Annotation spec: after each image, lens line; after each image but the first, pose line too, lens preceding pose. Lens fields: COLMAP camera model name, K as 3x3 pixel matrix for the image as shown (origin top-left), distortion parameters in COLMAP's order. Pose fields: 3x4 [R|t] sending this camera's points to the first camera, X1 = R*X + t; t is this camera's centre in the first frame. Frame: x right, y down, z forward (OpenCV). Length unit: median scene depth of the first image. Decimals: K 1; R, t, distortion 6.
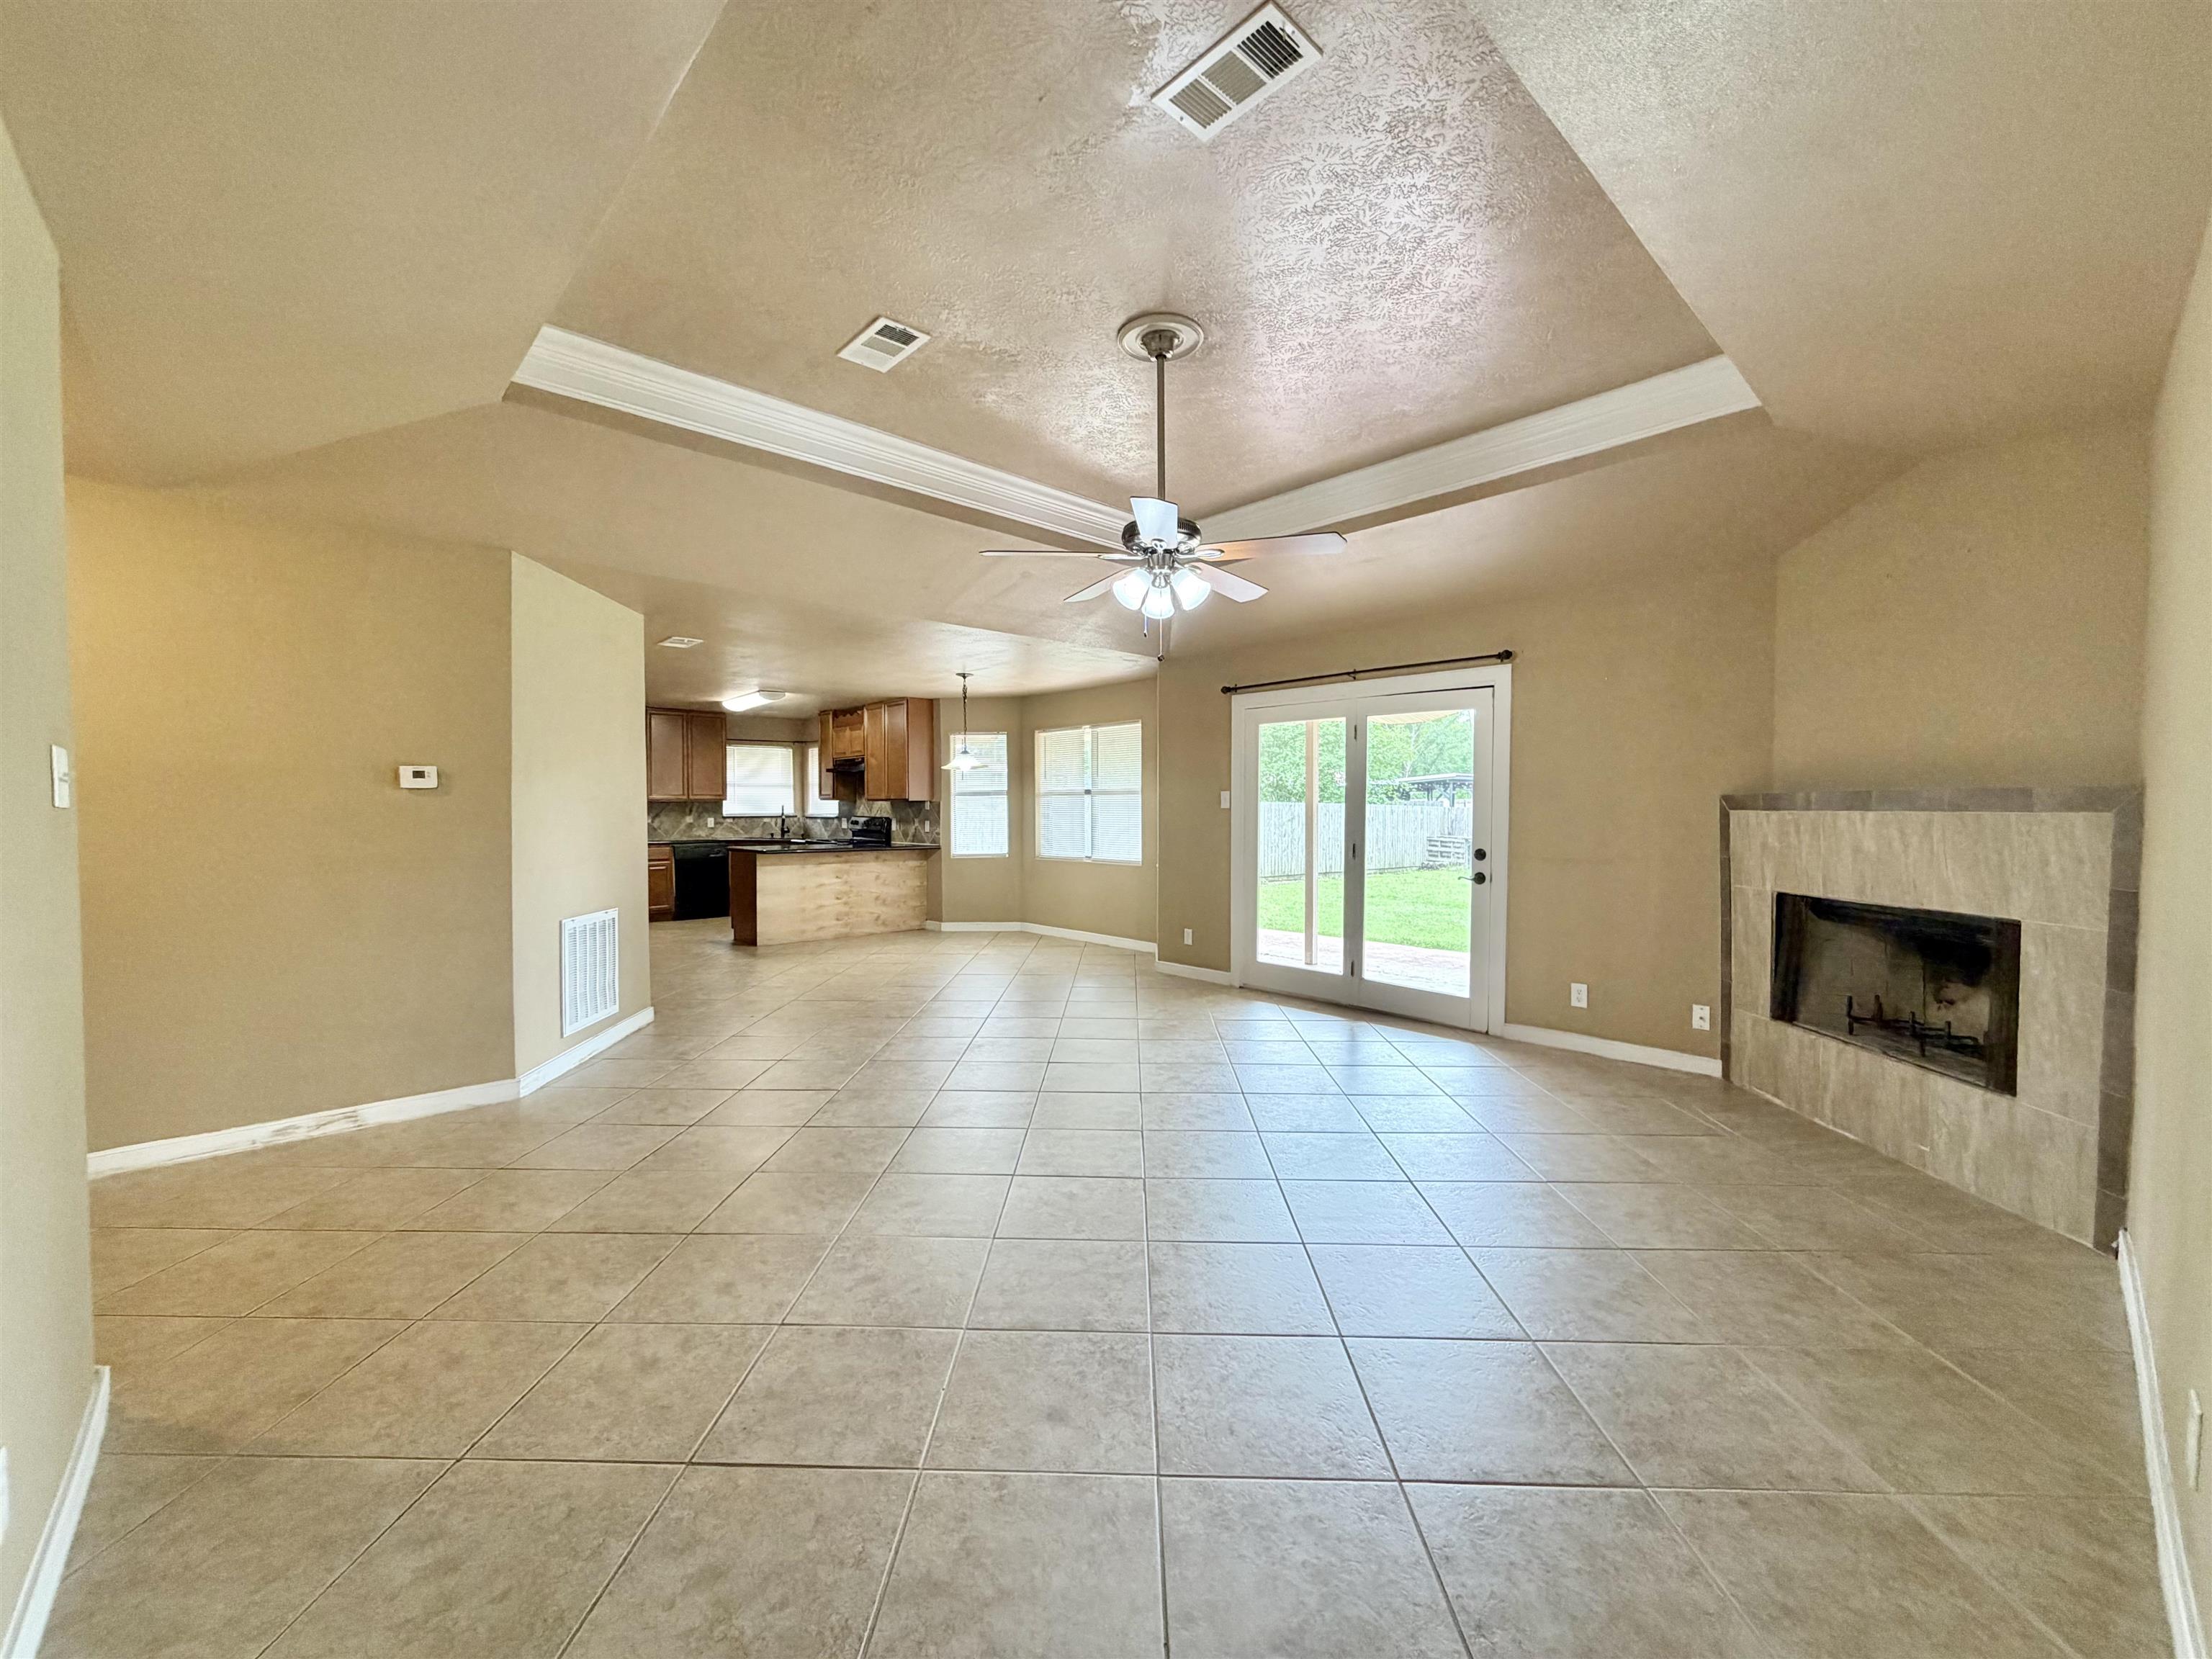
lens RADIAL K [[883.1, 0, 1101.1], [0, 883.1, 831.9], [0, 0, 1]] dist [-0.001329, 0.000580]
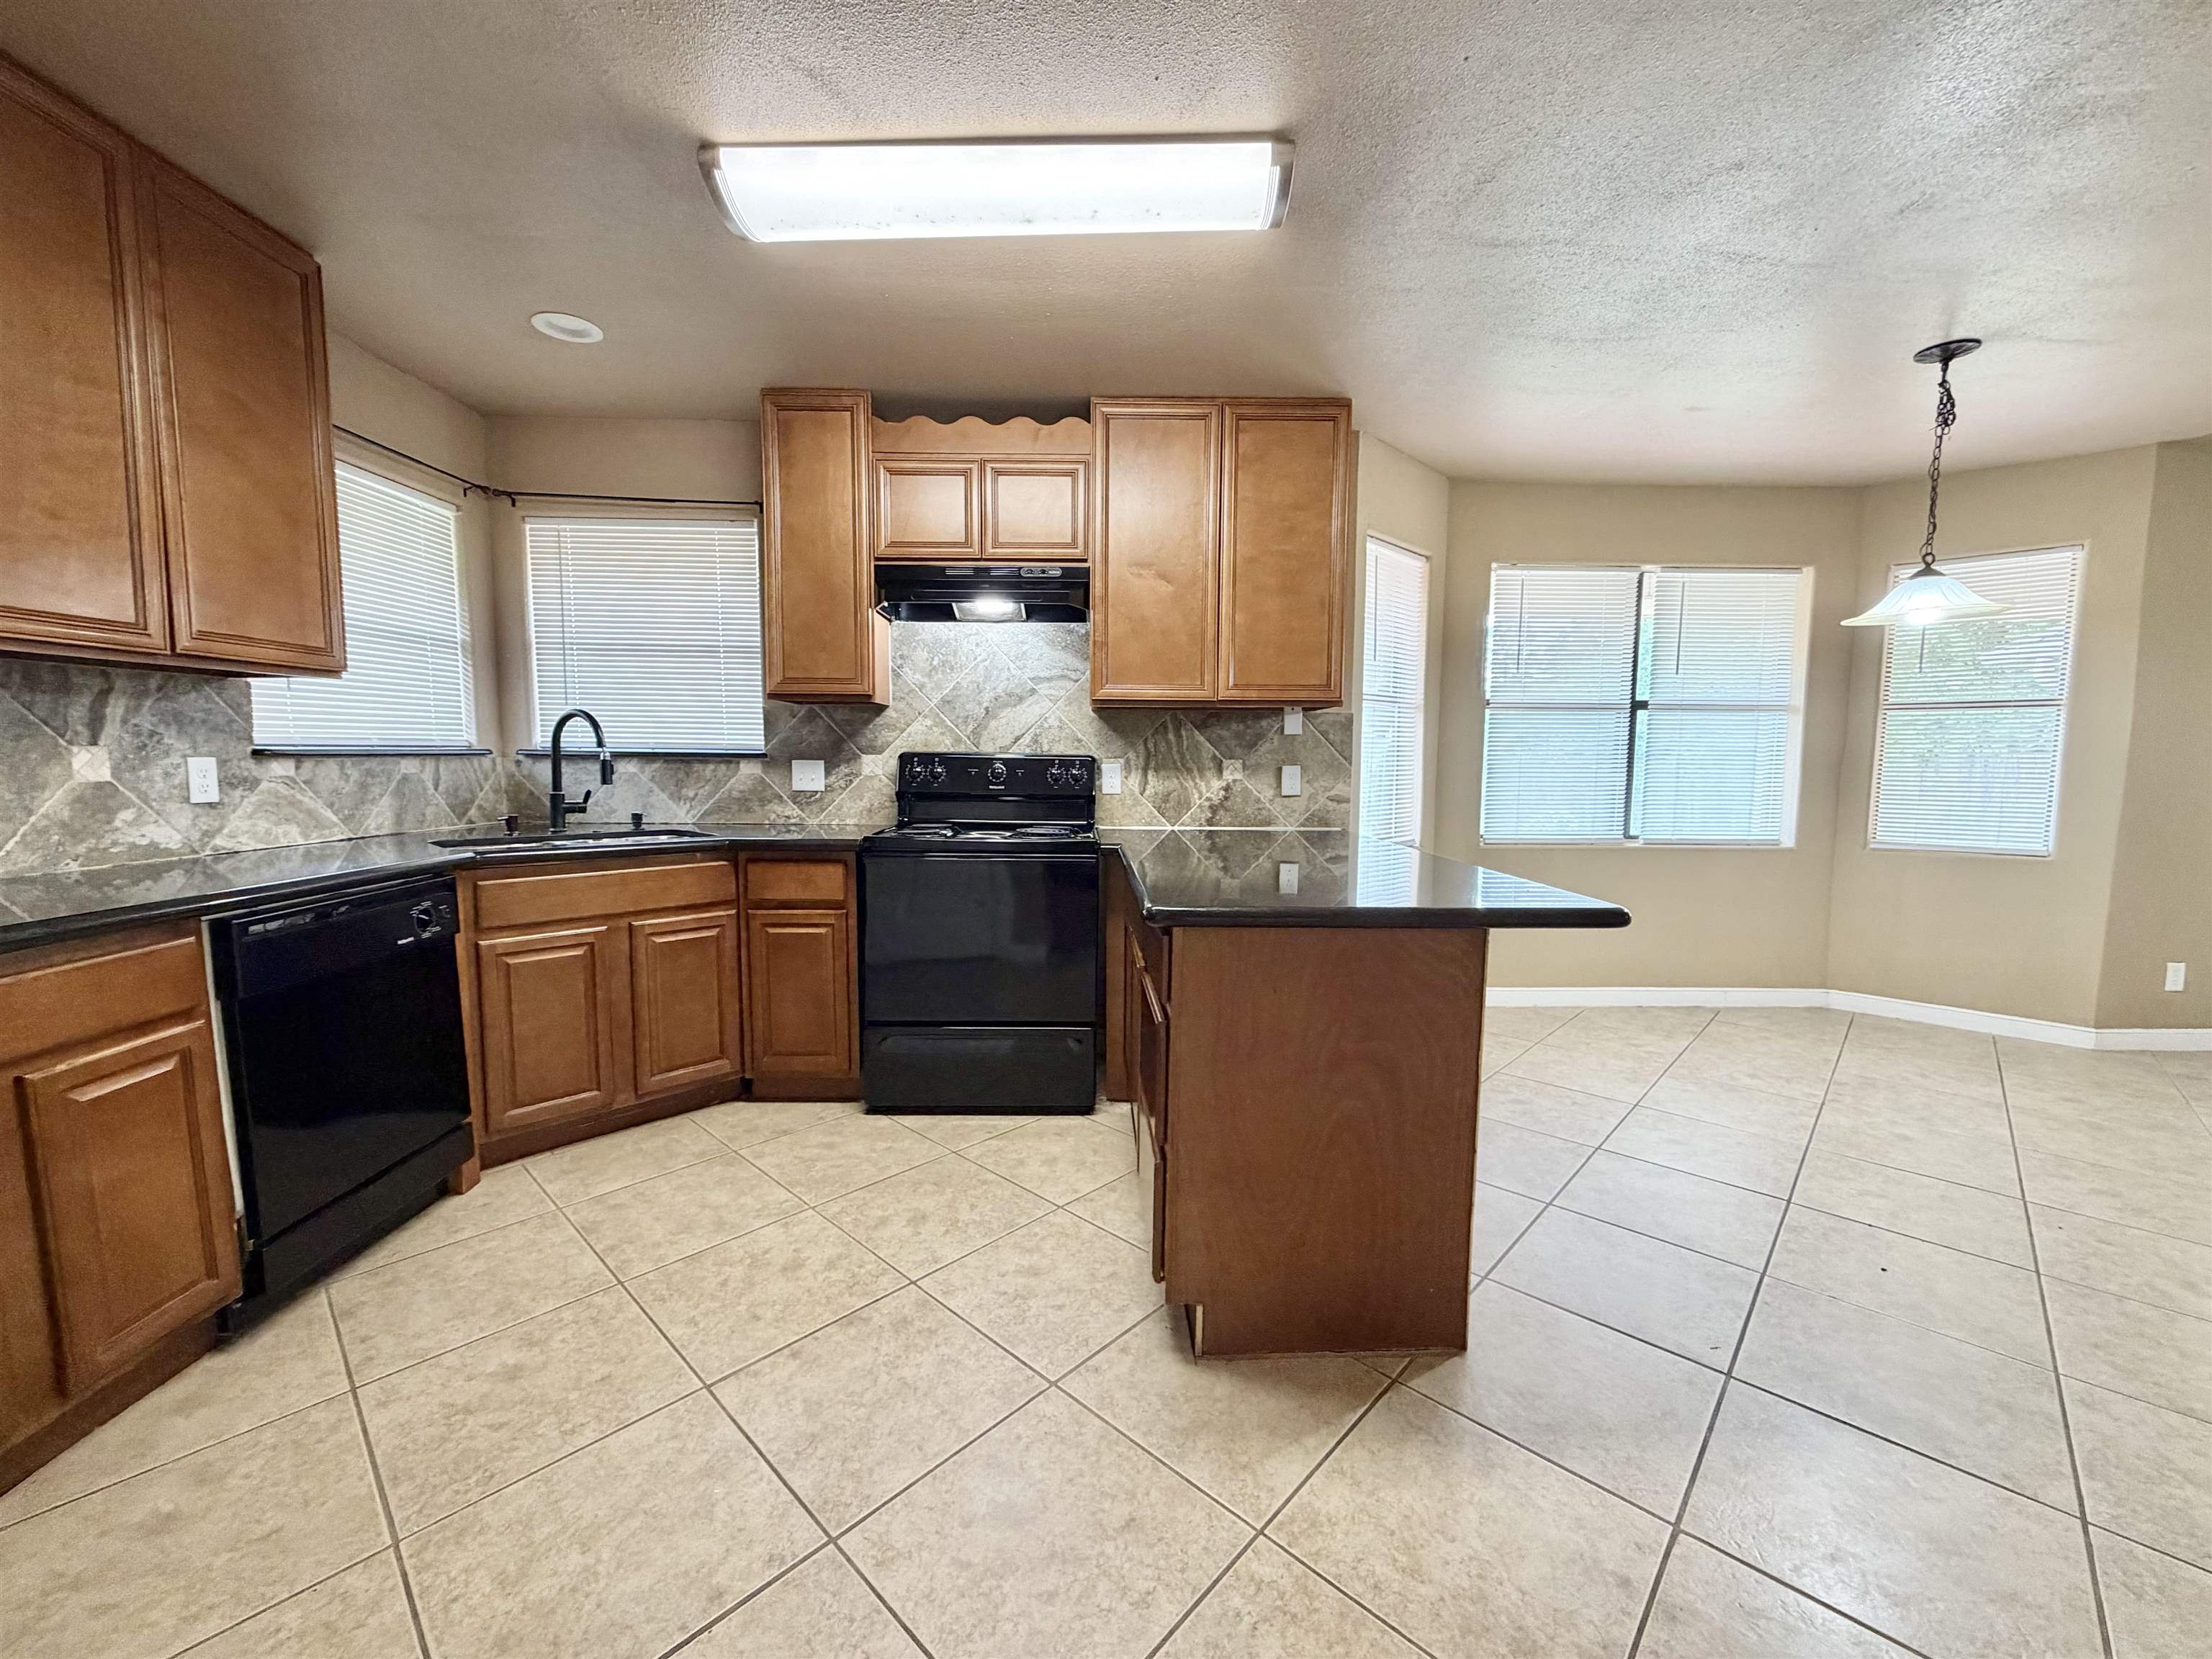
lens RADIAL K [[883.1, 0, 1100.7], [0, 883.1, 829.3], [0, 0, 1]] dist [-0.001329, 0.000580]
pose [[0.666510, -0.057696, 0.743260, -1.149933], [0.012819, 0.997740, 0.065955, -0.024659], [-0.745385, -0.034432, 0.665744, 1.769743]]
